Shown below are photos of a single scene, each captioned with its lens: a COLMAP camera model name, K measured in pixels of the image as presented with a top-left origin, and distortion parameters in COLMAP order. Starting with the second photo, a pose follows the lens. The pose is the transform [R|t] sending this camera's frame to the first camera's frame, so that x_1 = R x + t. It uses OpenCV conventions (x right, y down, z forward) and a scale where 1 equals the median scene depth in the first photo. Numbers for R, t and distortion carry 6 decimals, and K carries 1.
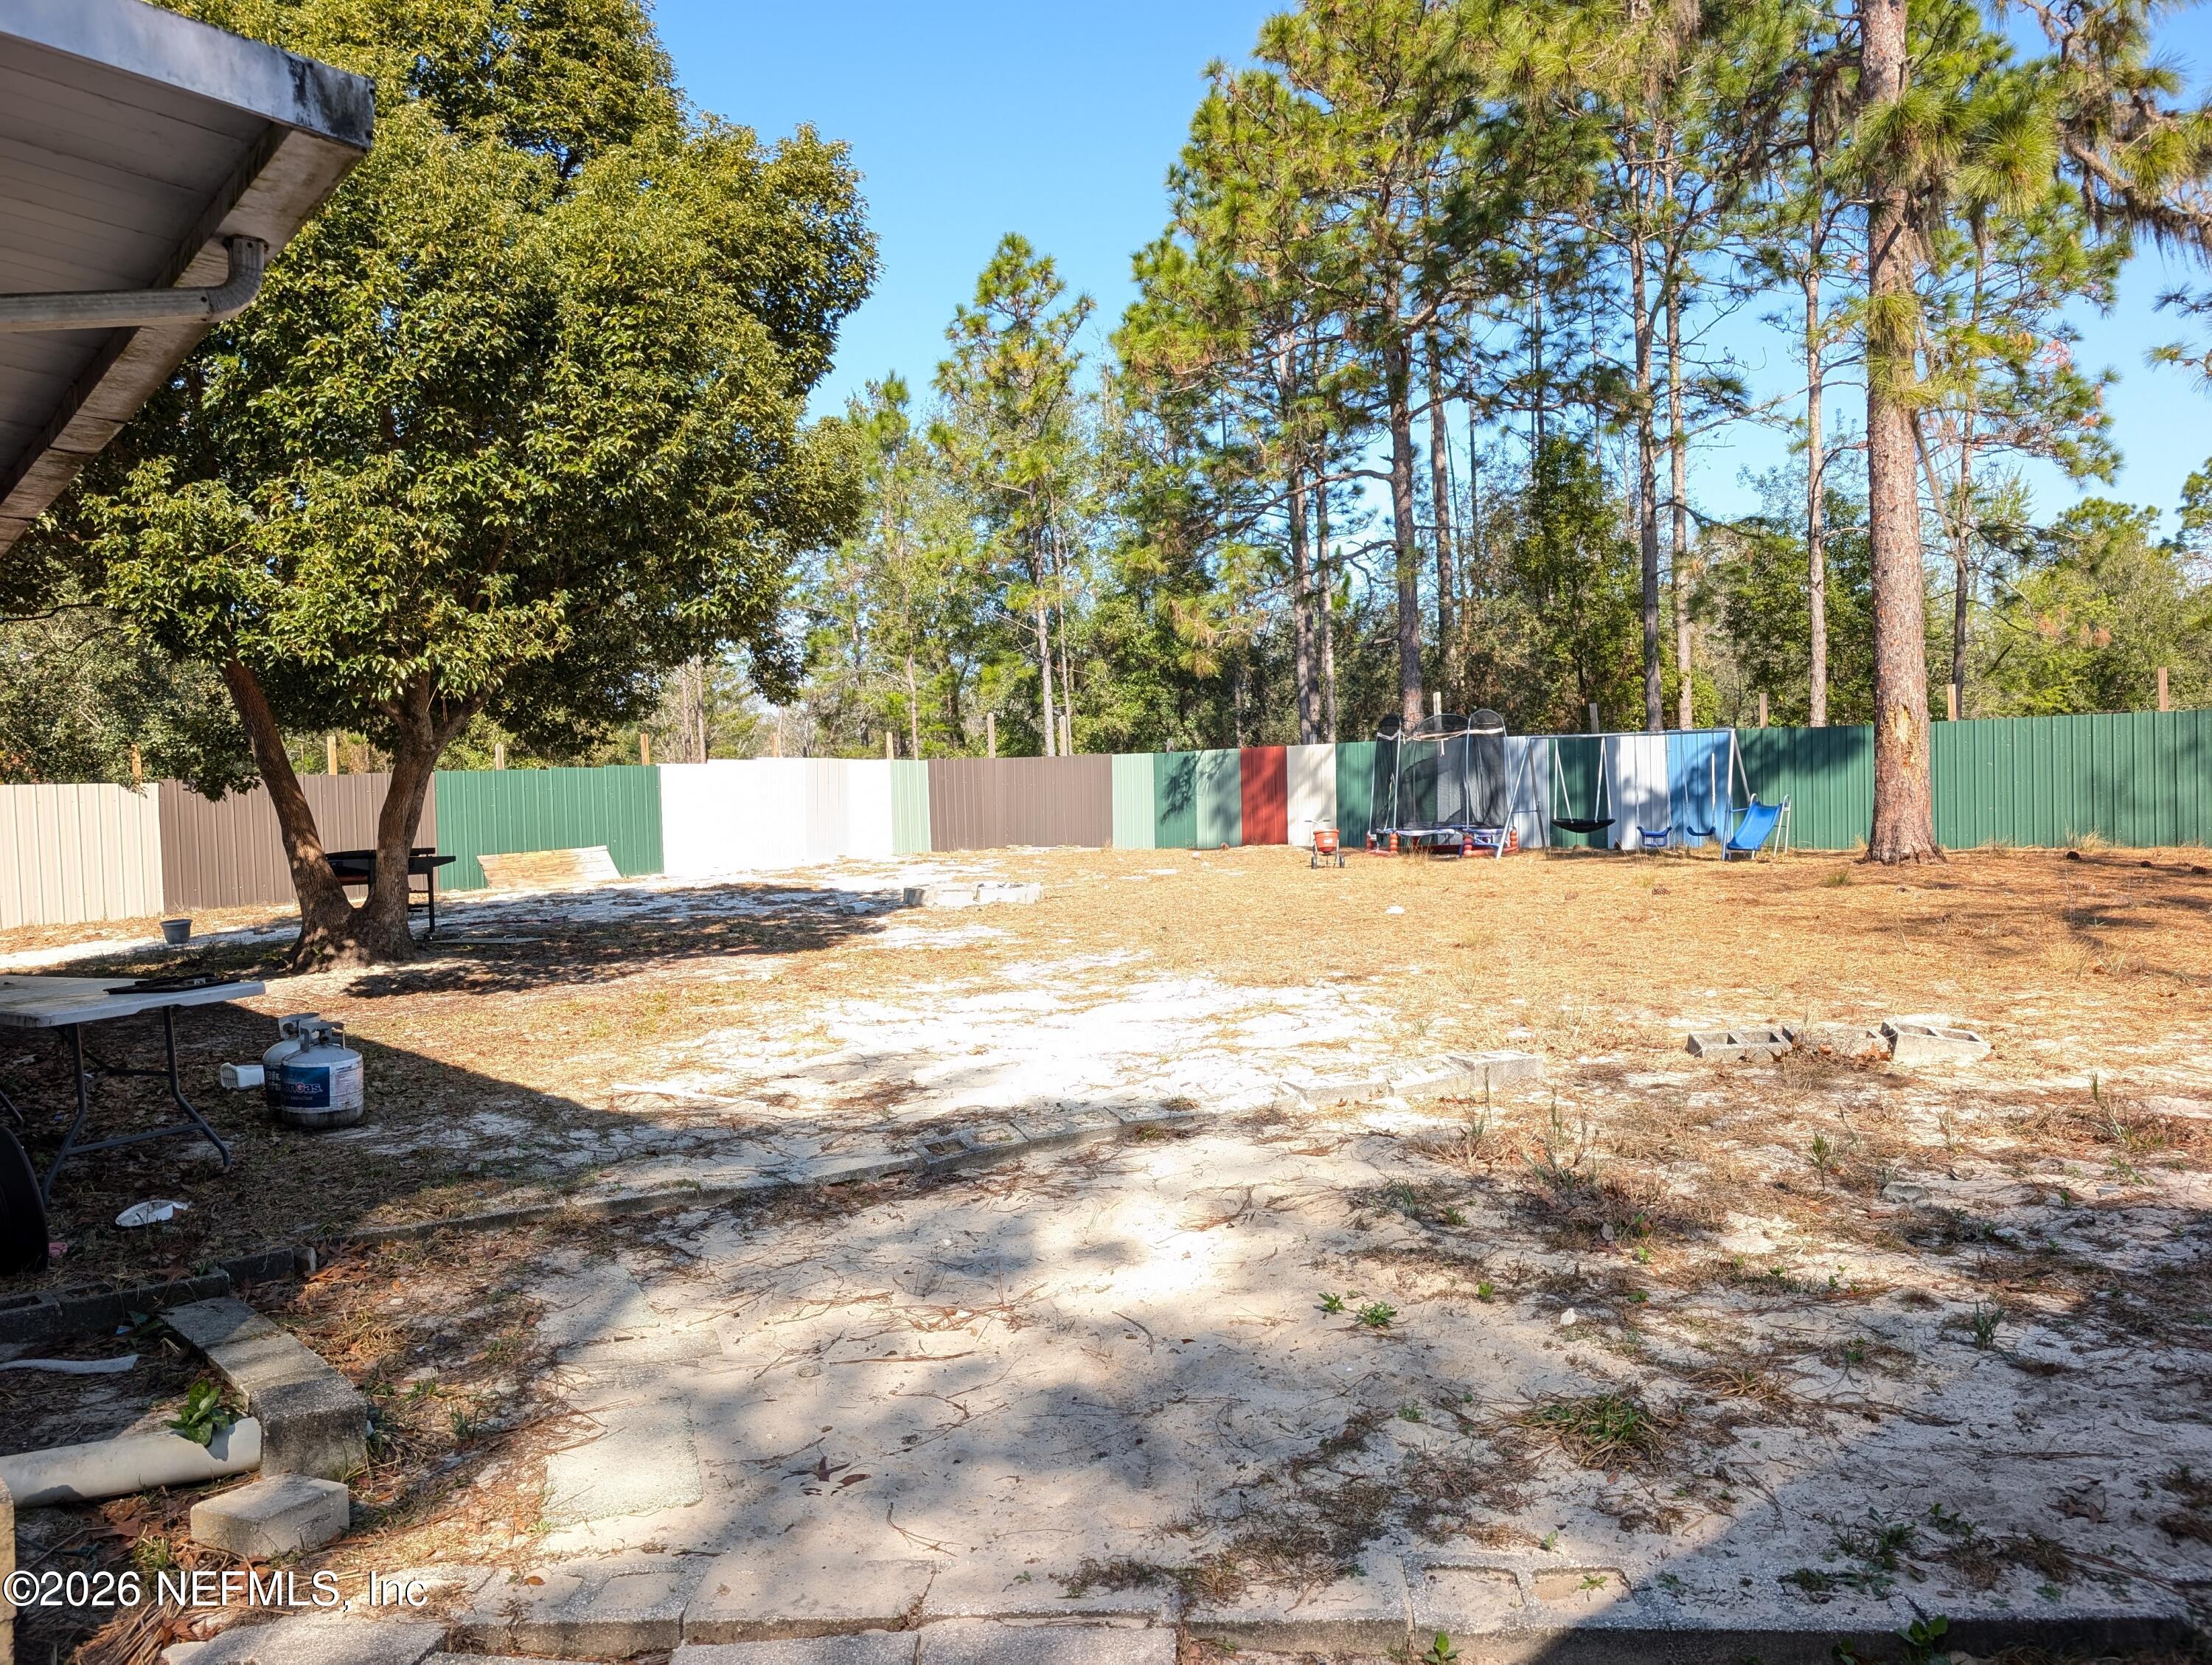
lens RADIAL K [[1582.3, 0, 1095.5], [0, 1582.3, 849.6], [0, 0, 1]] dist [0.016582, -0.017302]
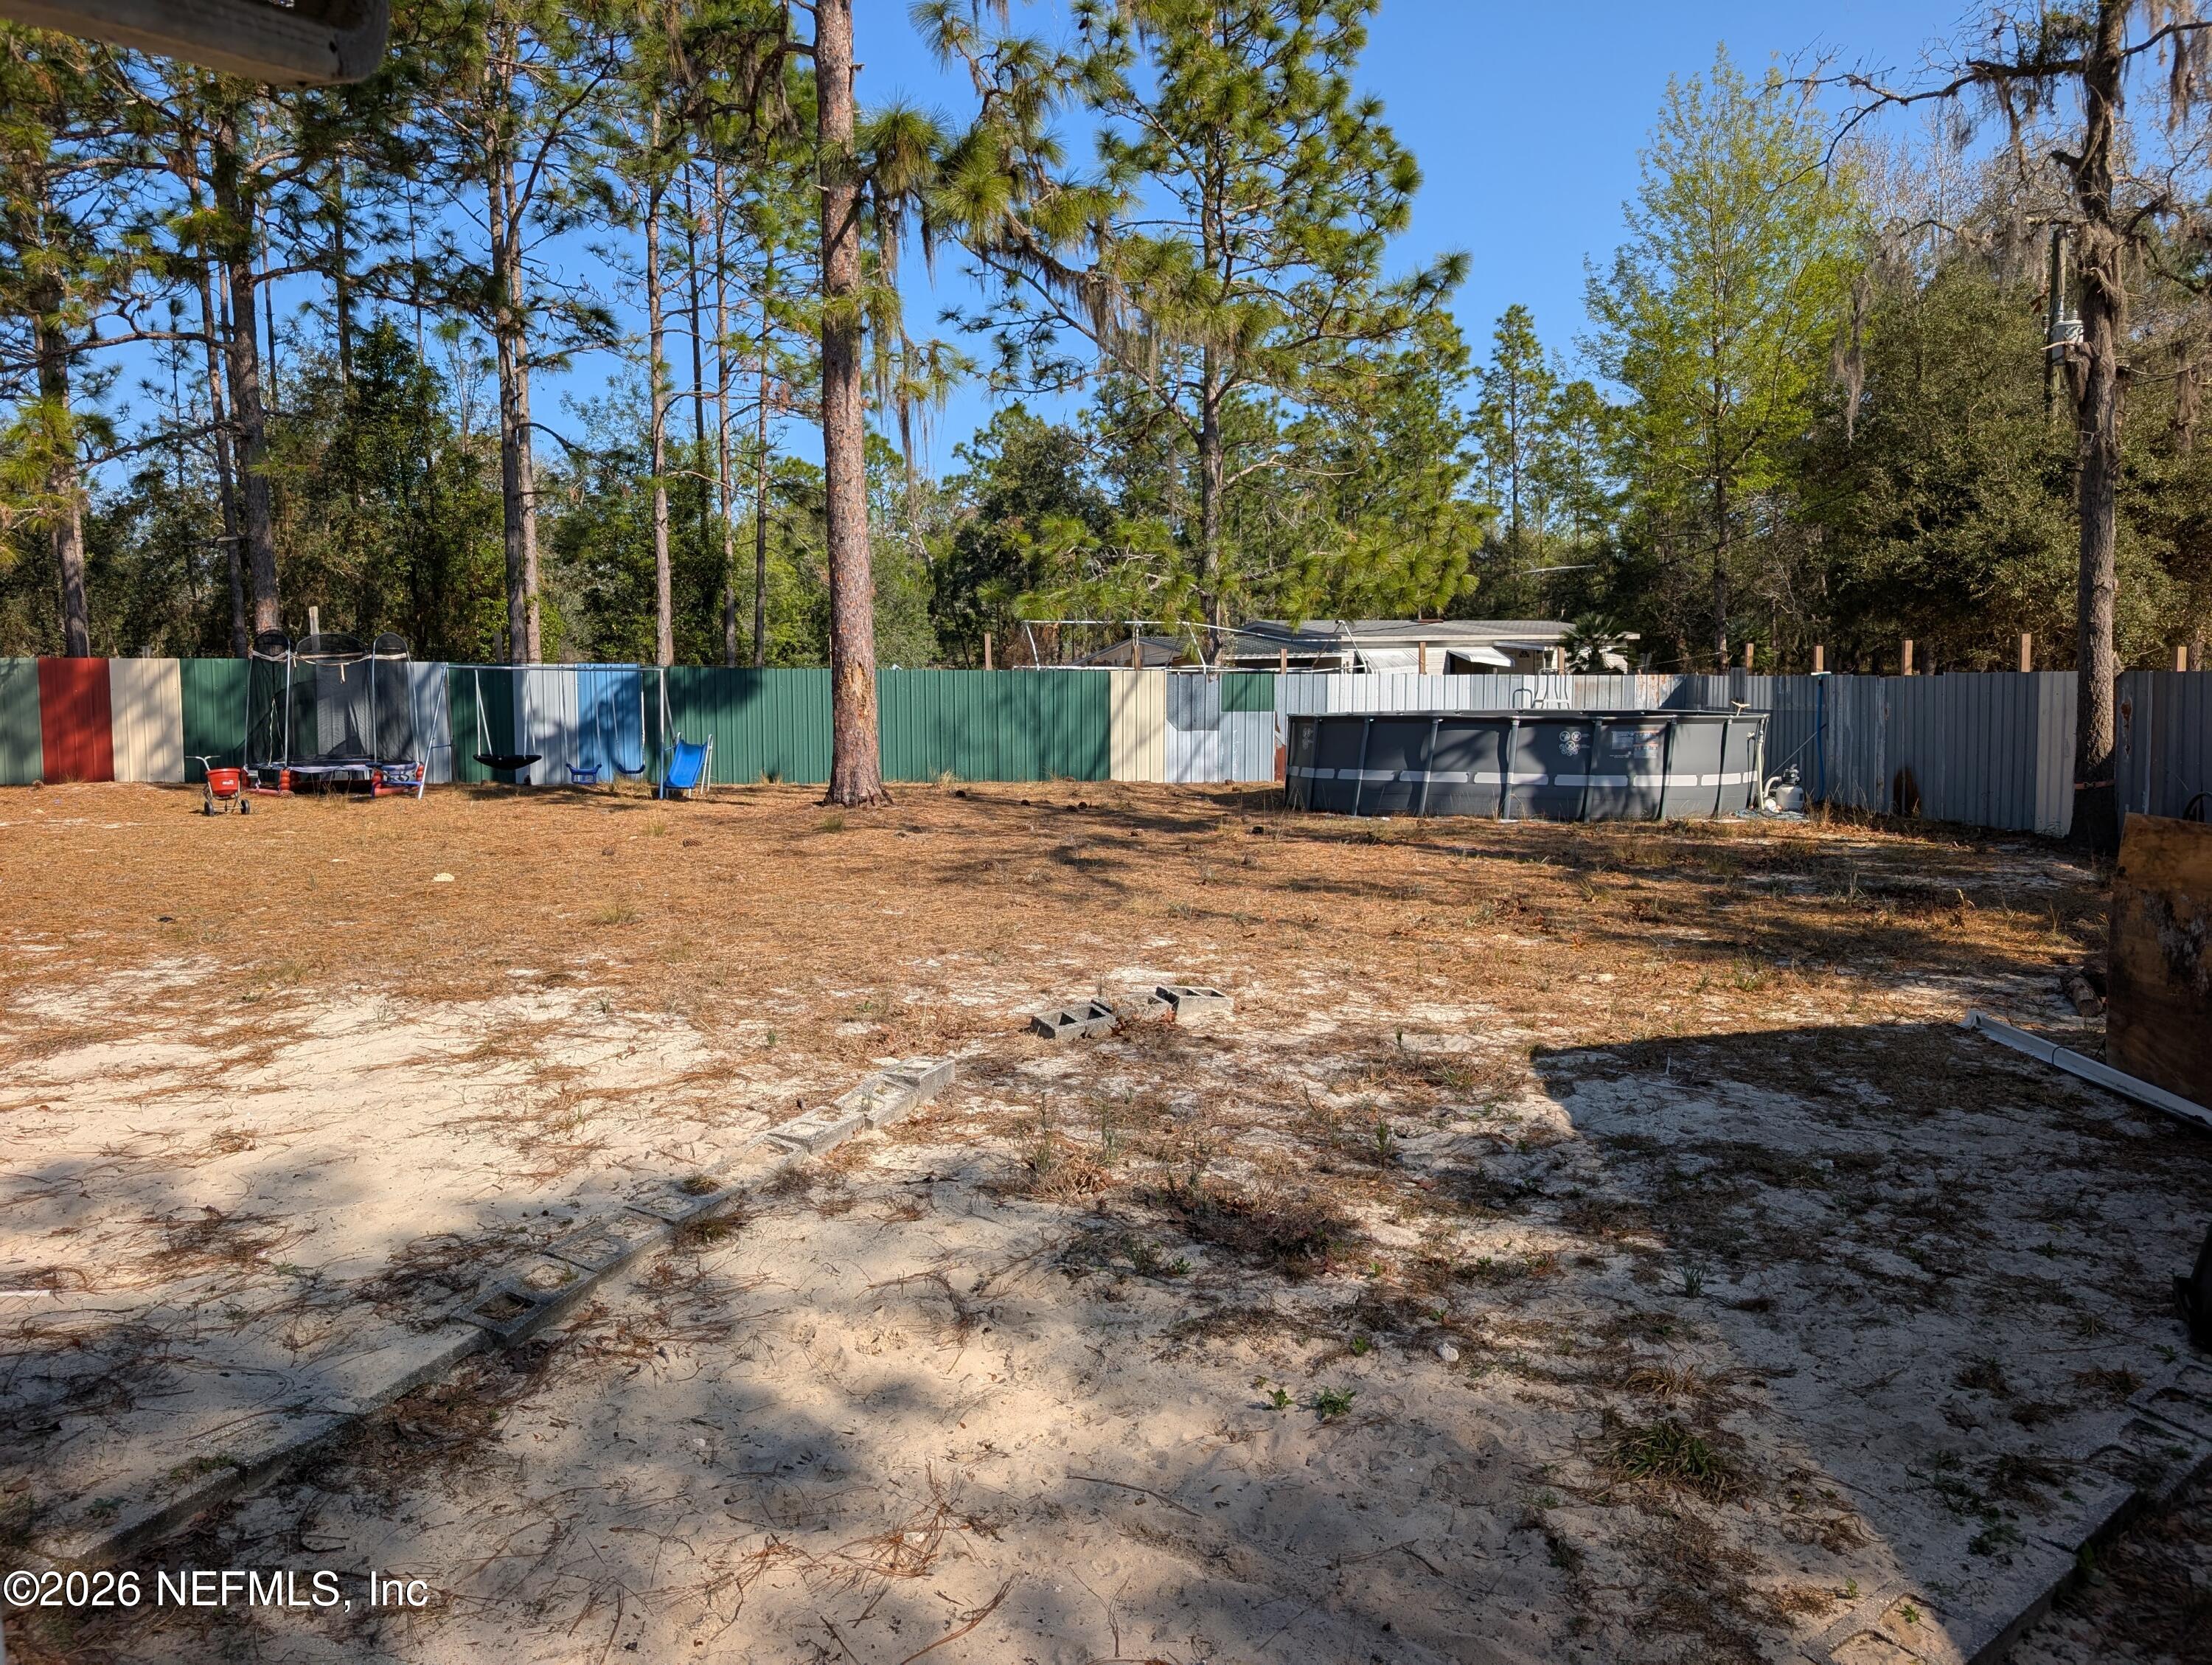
lens RADIAL K [[1582.3, 0, 1092.5], [0, 1582.3, 822.6], [0, 0, 1]] dist [0.016582, -0.017302]
pose [[0.722680, -0.027014, 0.690655, -0.101025], [-0.000862, 0.999200, 0.039985, -0.017581], [-0.691182, -0.029491, 0.722078, 0.067598]]
